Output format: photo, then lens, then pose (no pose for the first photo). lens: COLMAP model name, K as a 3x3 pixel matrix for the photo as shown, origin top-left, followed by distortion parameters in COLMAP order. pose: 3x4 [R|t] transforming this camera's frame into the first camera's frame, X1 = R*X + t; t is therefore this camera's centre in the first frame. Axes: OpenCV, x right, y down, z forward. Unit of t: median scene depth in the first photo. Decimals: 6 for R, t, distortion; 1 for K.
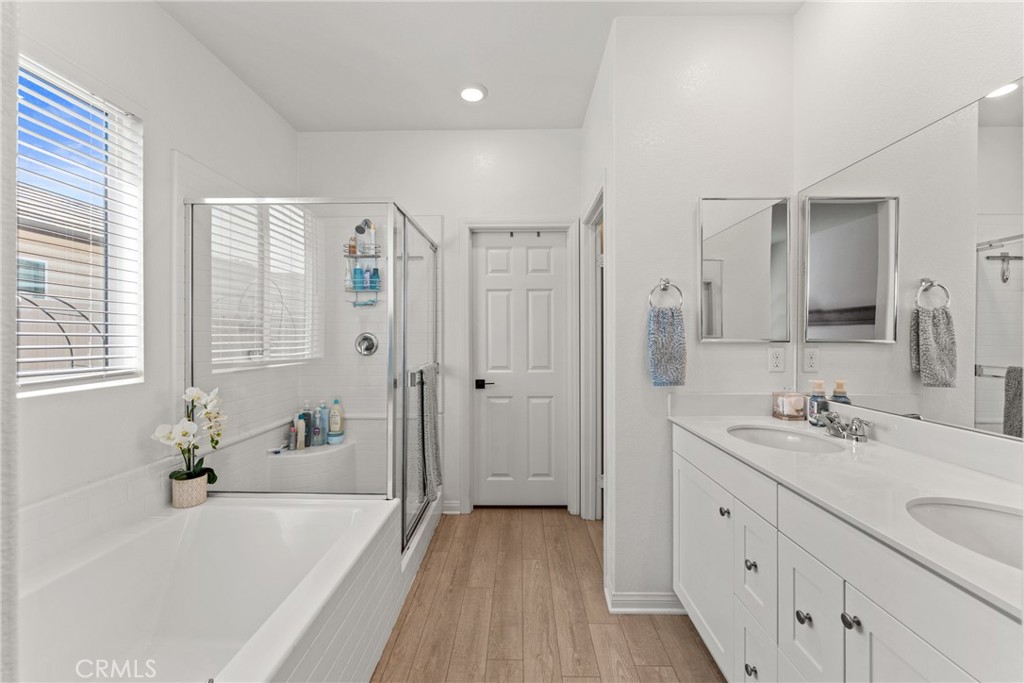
lens RADIAL K [[422.3, 0, 513.7], [0, 422.3, 337.6], [0, 0, 1]] dist [0.000570, 0.000009]
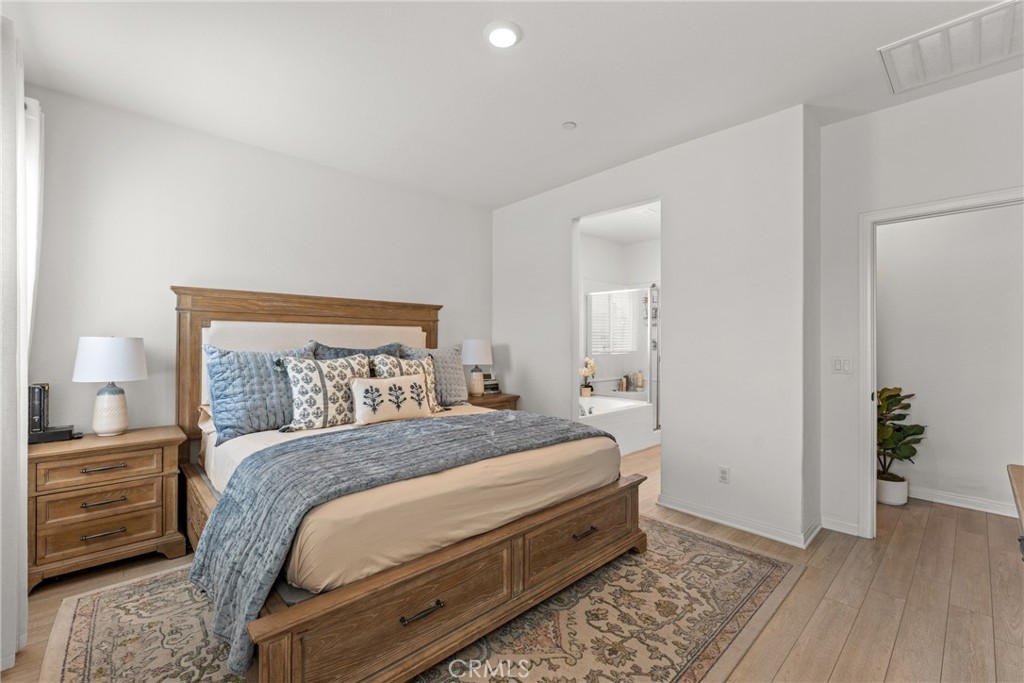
lens RADIAL K [[453.1, 0, 512.9], [0, 453.1, 340.6], [0, 0, 1]] dist [0.000470, -0.000064]
pose [[0.709590, 0.000319, -0.704615, 0.804619], [-0.003058, 0.999992, -0.002628, 0.004881], [0.704608, 0.004020, 0.709585, -1.172621]]
